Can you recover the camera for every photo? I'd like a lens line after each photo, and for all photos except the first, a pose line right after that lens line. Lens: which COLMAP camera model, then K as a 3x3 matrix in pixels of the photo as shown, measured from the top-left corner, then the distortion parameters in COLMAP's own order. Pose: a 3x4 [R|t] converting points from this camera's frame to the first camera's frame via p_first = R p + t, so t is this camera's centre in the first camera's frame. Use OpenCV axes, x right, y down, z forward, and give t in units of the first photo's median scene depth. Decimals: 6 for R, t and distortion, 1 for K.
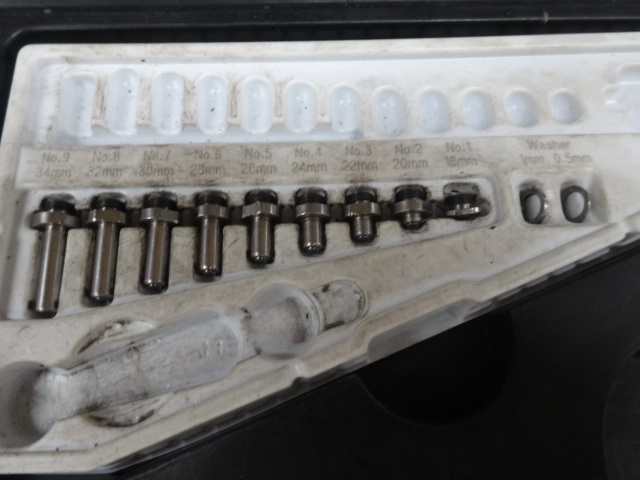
lens RADIAL K [[535.8, 0, 320.0], [0, 535.8, 240.0], [0, 0, 1]] dist [0.020048, -0.009581]
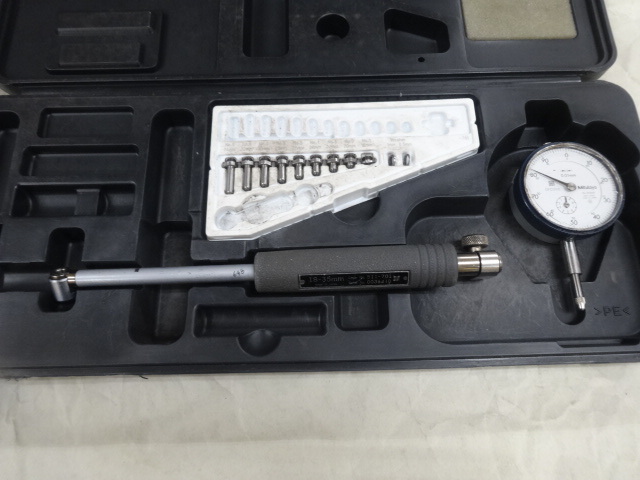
lens RADIAL K [[535.8, 0, 320.0], [0, 535.8, 240.0], [0, 0, 1]] dist [0.020048, -0.009581]
pose [[0.999919, -0.002683, -0.012451, 0.040864], [0.002183, 0.999199, -0.039967, 0.486994], [0.012548, 0.039937, 0.999123, -1.907457]]
